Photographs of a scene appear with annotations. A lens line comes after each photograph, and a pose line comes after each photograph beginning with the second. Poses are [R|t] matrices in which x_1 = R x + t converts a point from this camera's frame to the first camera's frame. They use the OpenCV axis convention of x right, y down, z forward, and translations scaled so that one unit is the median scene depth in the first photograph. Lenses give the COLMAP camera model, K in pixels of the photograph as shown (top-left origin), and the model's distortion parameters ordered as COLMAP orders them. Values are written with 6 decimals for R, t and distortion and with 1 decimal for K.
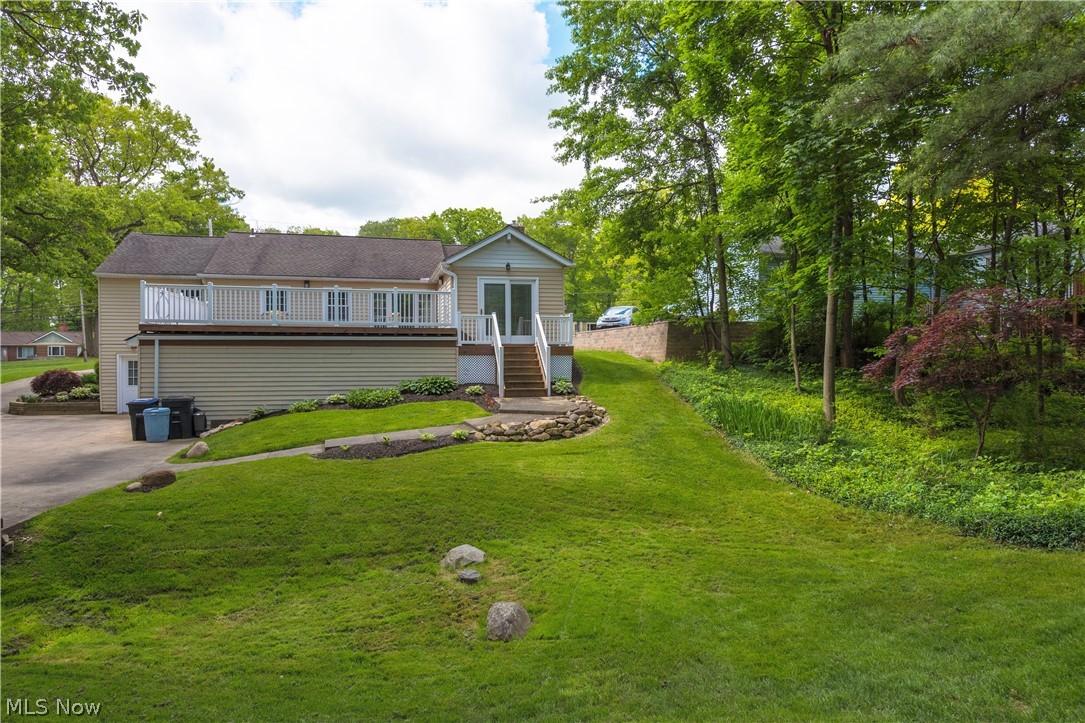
lens RADIAL K [[751.9, 0, 543.4], [0, 751.9, 361.2], [0, 0, 1]] dist [0.000010, 0.000008]
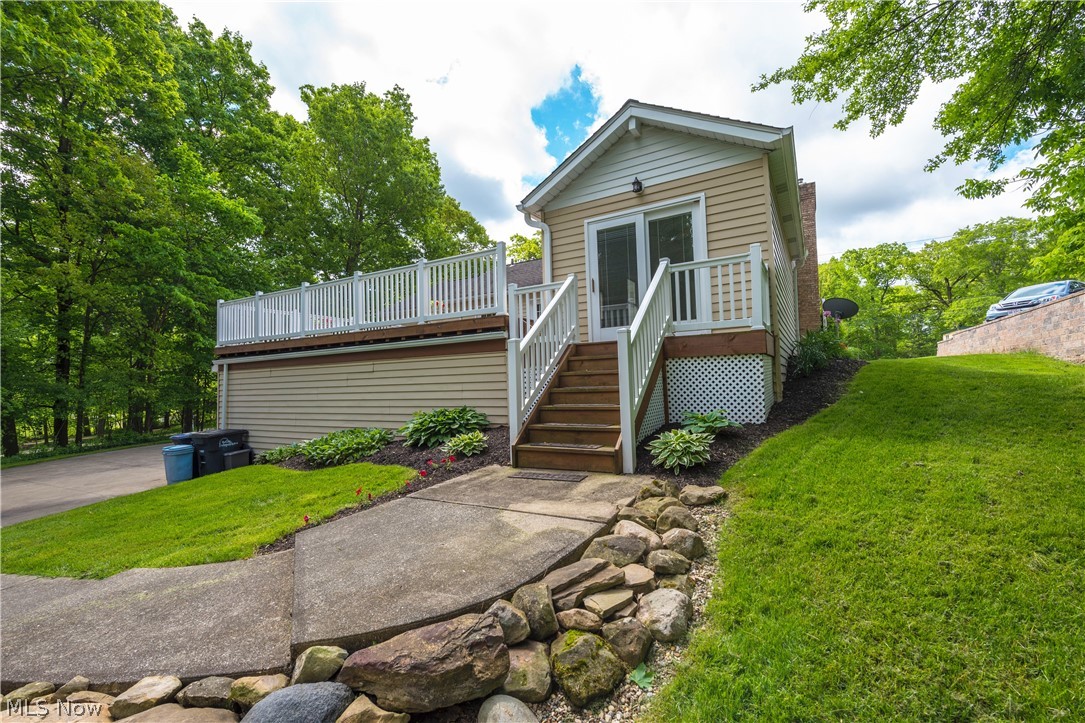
lens RADIAL K [[468.7, 0, 537.9], [0, 468.7, 360.0], [0, 0, 1]] dist [0.005272, 0.000370]
pose [[0.725187, -0.056373, -0.686241, 0.113631], [0.023321, 0.998082, -0.057346, 0.005978], [0.688157, 0.025583, 0.725110, 0.735839]]
